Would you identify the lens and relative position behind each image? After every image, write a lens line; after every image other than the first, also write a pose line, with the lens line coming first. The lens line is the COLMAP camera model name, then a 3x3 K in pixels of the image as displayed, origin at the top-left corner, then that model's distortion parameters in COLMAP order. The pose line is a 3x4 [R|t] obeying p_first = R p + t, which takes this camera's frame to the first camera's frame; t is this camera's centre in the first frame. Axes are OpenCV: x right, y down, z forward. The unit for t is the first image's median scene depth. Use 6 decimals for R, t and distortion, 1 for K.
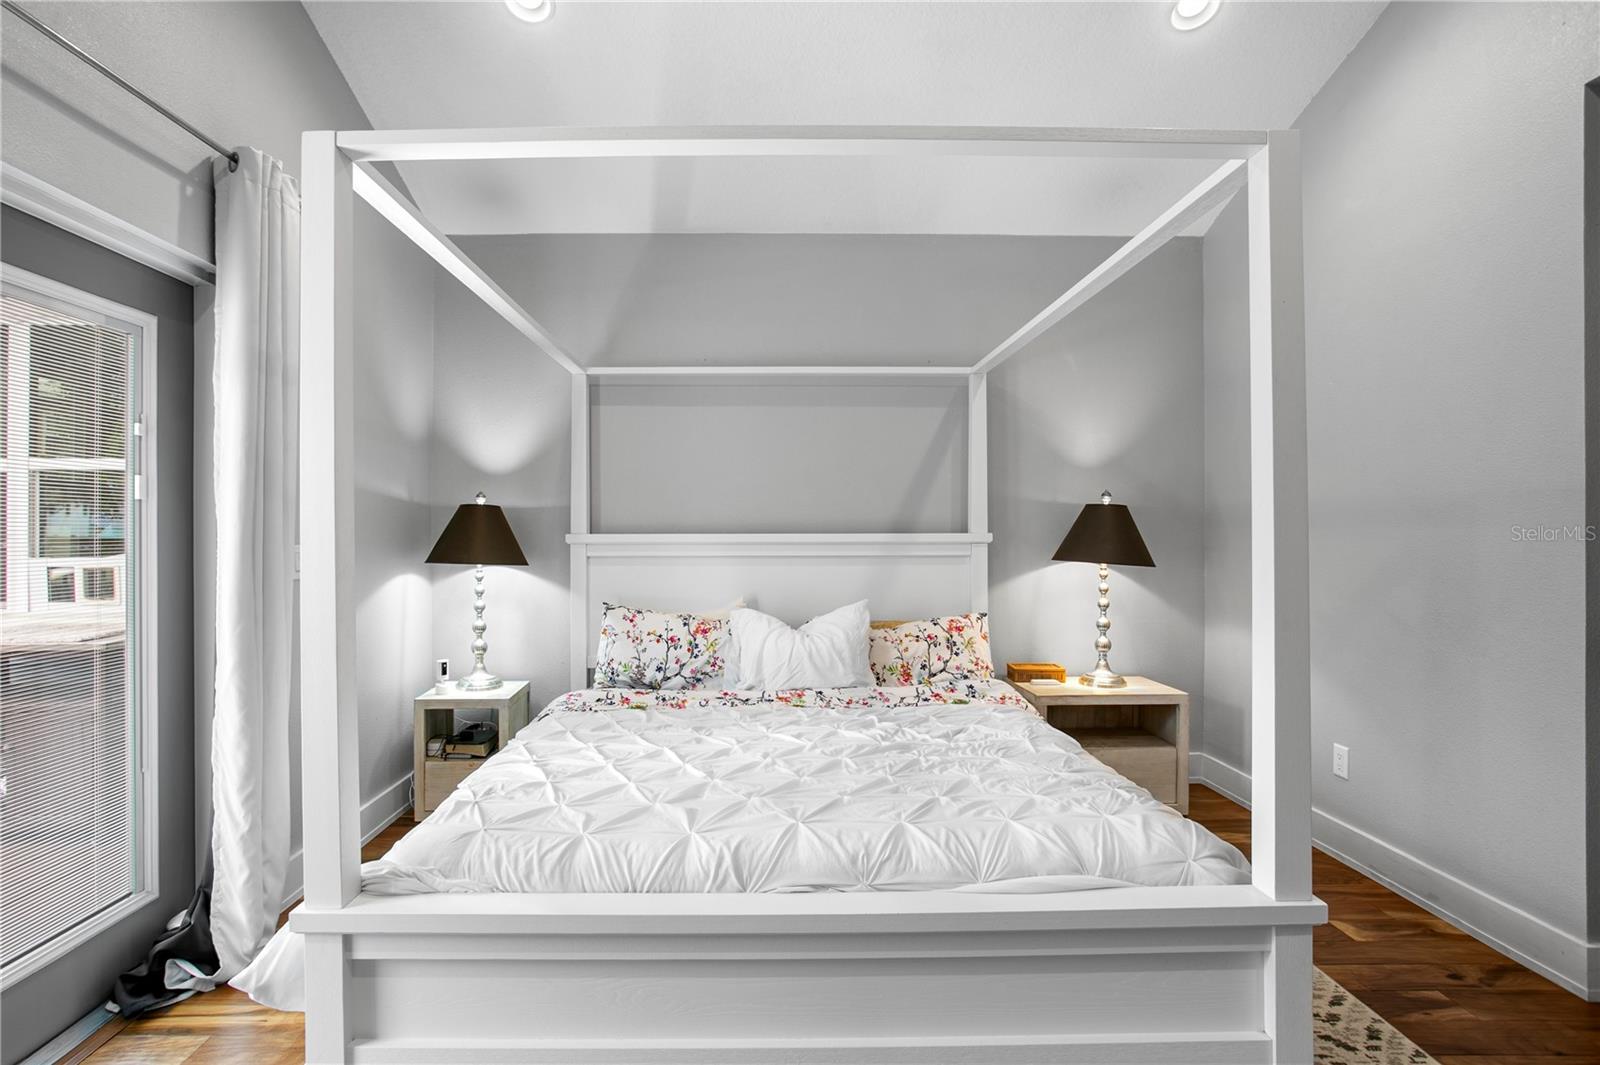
lens RADIAL K [[795.2, 0, 800.0], [0, 795.2, 532.5], [0, 0, 1]] dist [-0.072146, 0.048145]
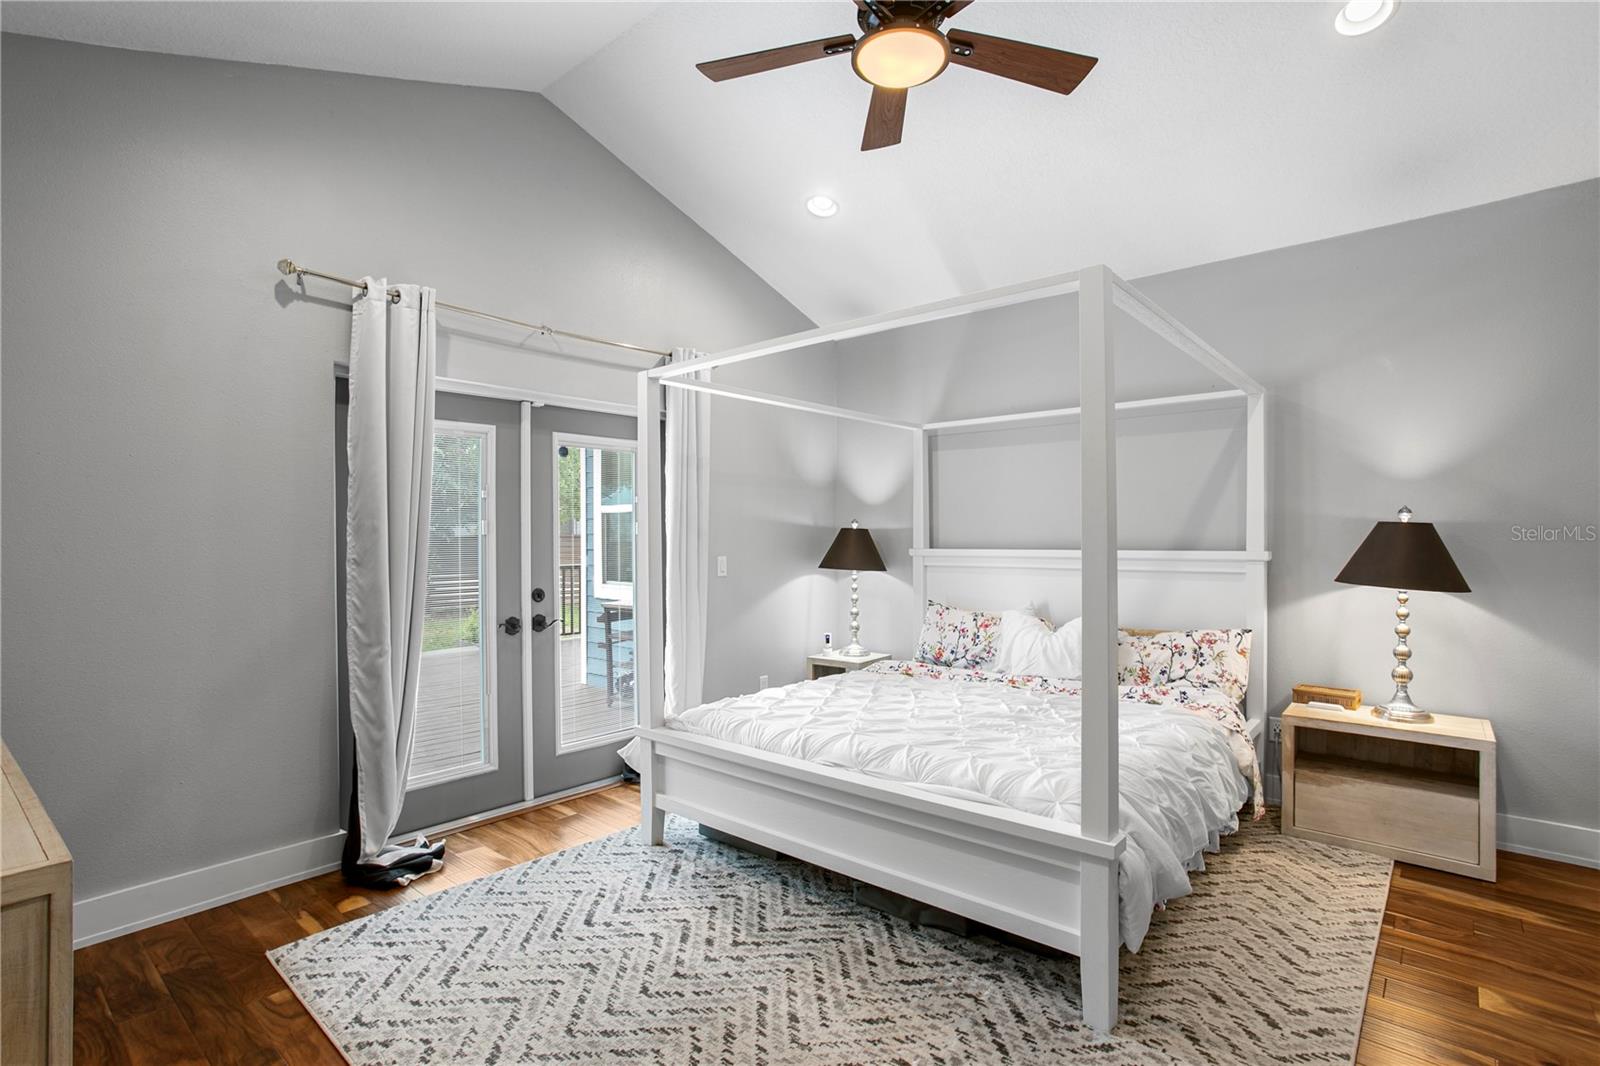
lens RADIAL K [[784.2, 0, 788.2], [0, 784.2, 535.2], [0, 0, 1]] dist [-0.048329, 0.034932]
pose [[0.742463, -0.002098, -0.669884, 0.470848], [0.004660, 0.999987, 0.002033, -0.026049], [0.669871, -0.004631, 0.742463, -0.151298]]
